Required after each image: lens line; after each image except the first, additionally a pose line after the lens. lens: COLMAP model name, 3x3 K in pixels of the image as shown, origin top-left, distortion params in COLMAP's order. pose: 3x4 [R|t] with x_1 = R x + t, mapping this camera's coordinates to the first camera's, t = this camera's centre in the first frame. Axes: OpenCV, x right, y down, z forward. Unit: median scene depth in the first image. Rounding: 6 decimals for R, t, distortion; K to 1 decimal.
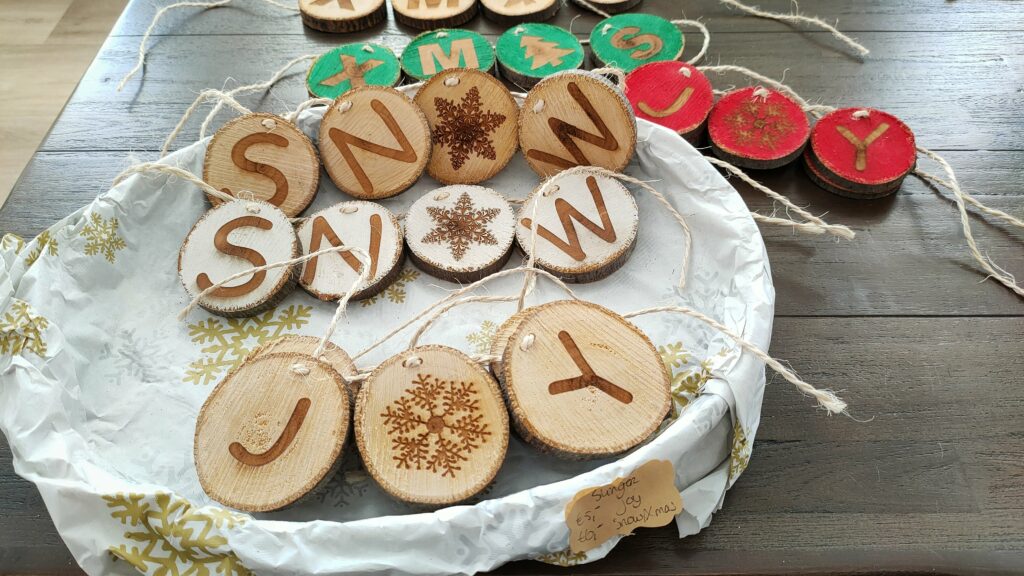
lens RADIAL K [[789.6, 0, 511.1], [0, 789.6, 290.7], [0, 0, 1]] dist [0.060581, -0.113790]
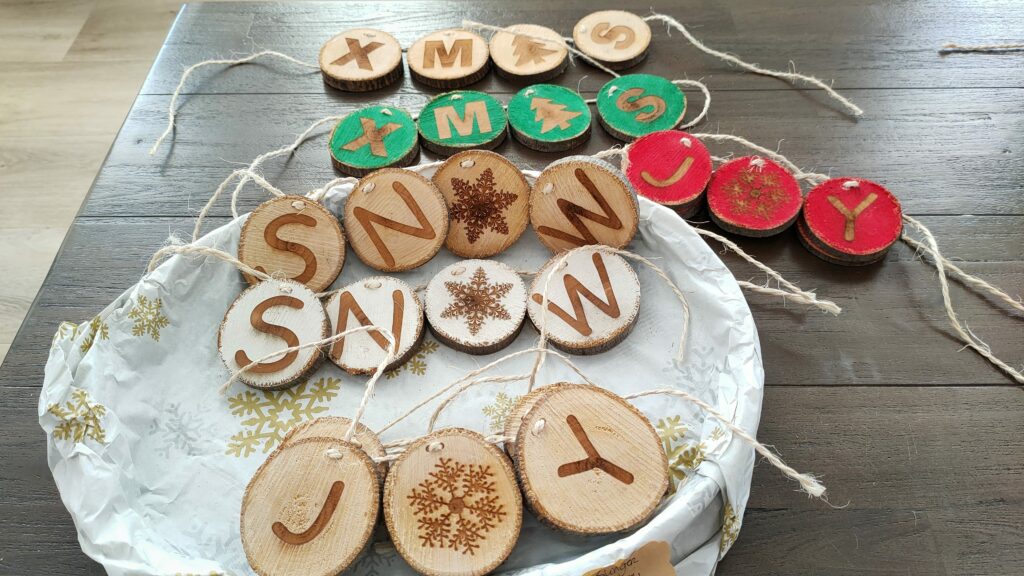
lens RADIAL K [[789.6, 0, 517.2], [0, 789.6, 295.8], [0, 0, 1]] dist [0.060581, -0.113790]
pose [[0.999979, -0.003617, -0.005331, -0.002177], [0.003765, 0.999603, 0.027940, -0.119198], [0.005227, -0.027960, 0.999595, -0.080854]]
